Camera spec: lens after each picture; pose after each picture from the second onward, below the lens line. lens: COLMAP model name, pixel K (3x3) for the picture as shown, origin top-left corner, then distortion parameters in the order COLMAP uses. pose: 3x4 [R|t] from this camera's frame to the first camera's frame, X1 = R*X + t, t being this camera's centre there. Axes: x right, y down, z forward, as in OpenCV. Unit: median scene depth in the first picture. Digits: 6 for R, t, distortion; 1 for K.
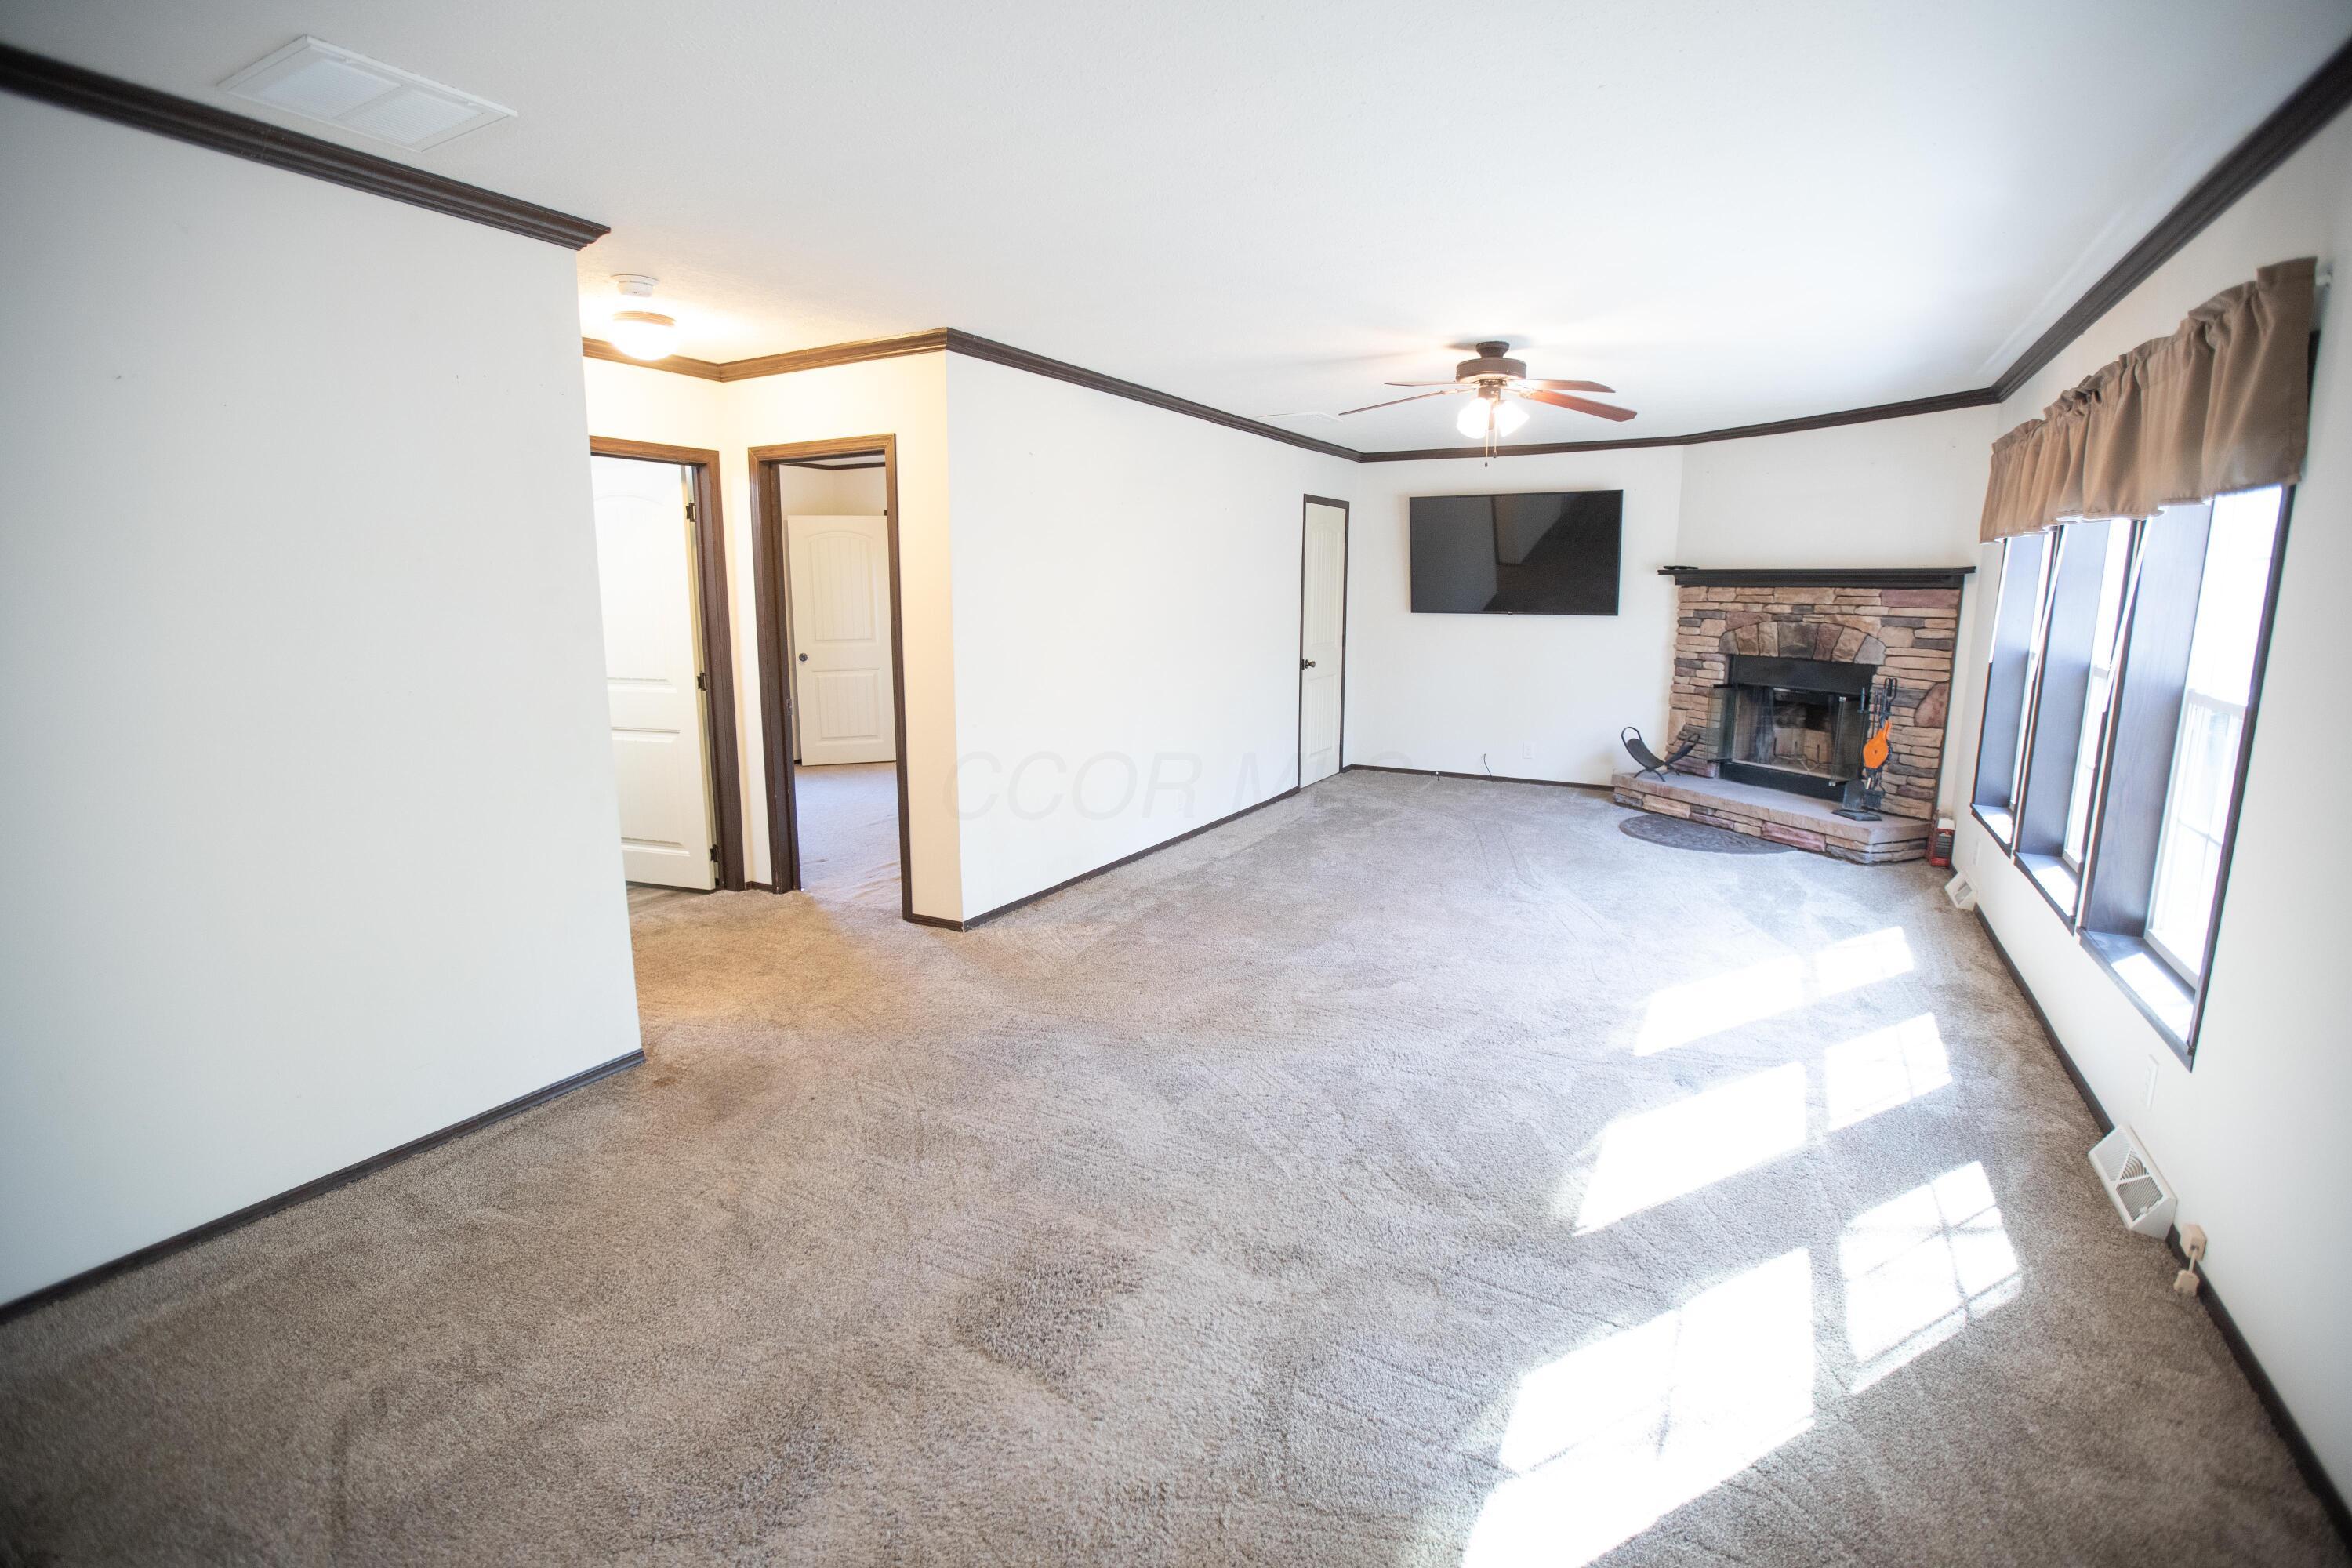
lens RADIAL K [[1081.7, 0, 1174.7], [0, 1081.7, 774.8], [0, 0, 1]] dist [-0.046829, 0.014065]
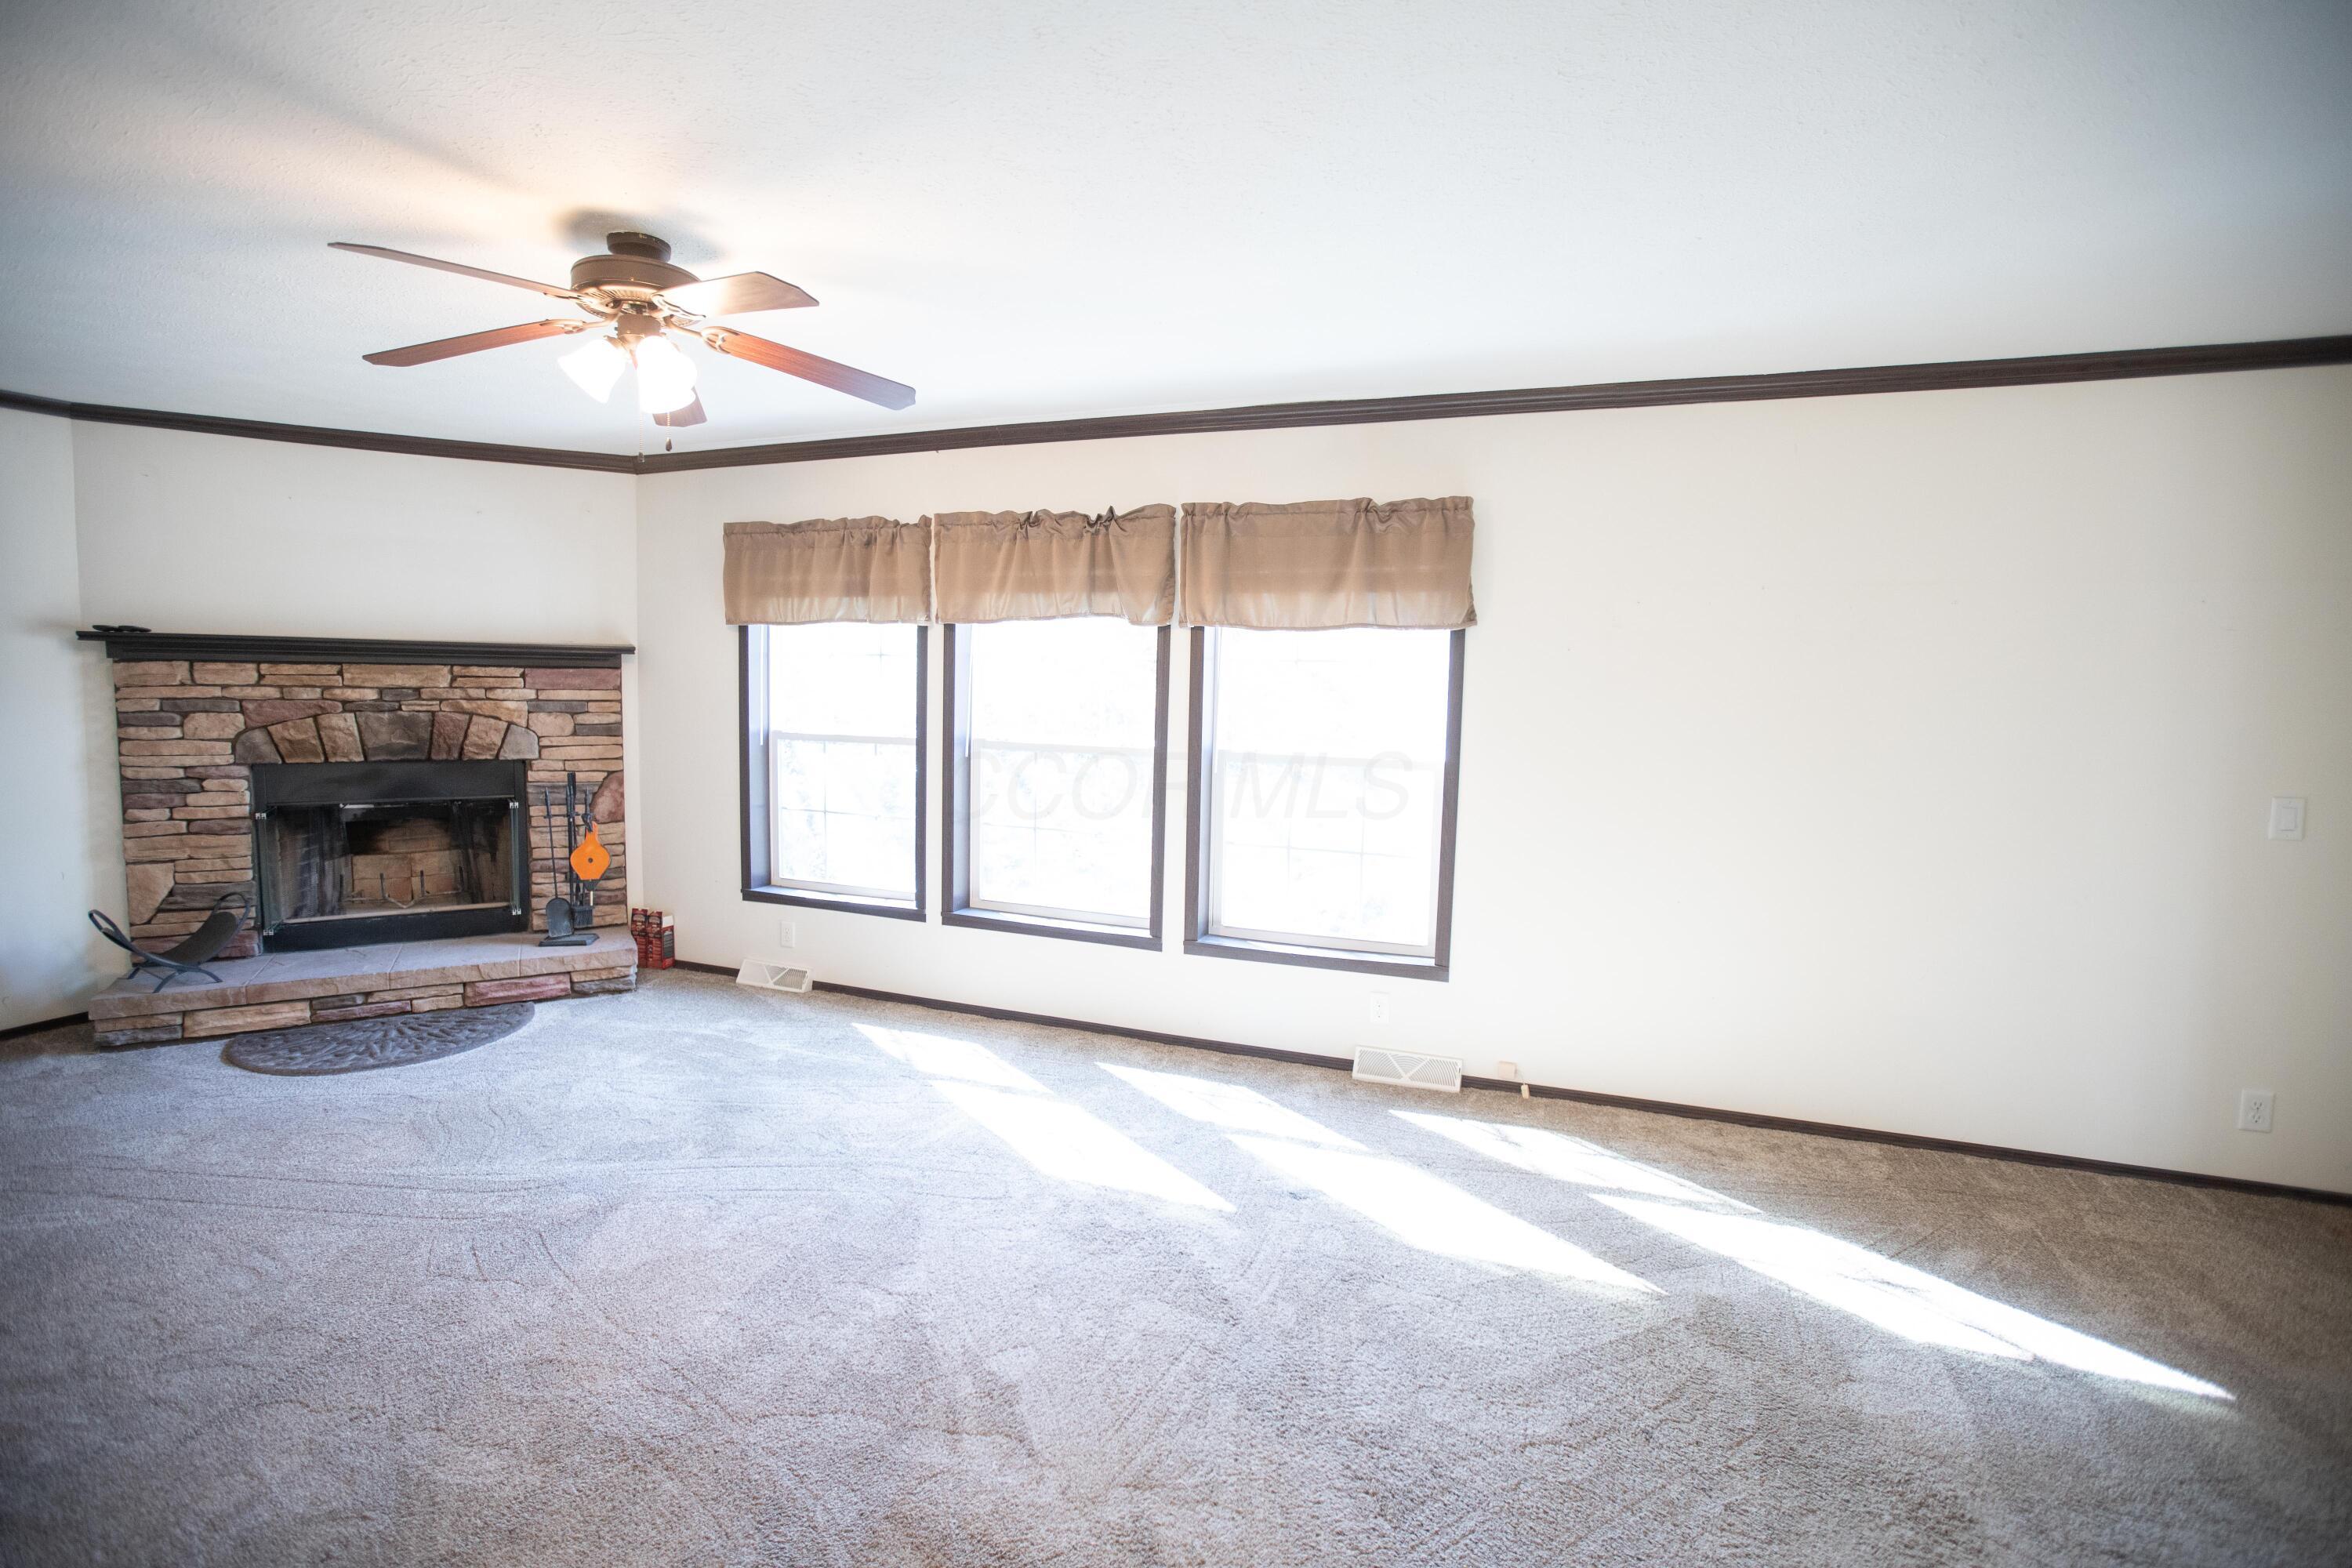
lens RADIAL K [[1062.2, 0, 1176.7], [0, 1062.2, 777.6], [0, 0, 1]] dist [-0.040171, 0.000162]
pose [[-0.153403, -0.099313, 0.983160, -0.211556], [0.147407, 0.981505, 0.122146, -0.111873], [-0.977107, 0.163662, -0.135926, 0.607460]]
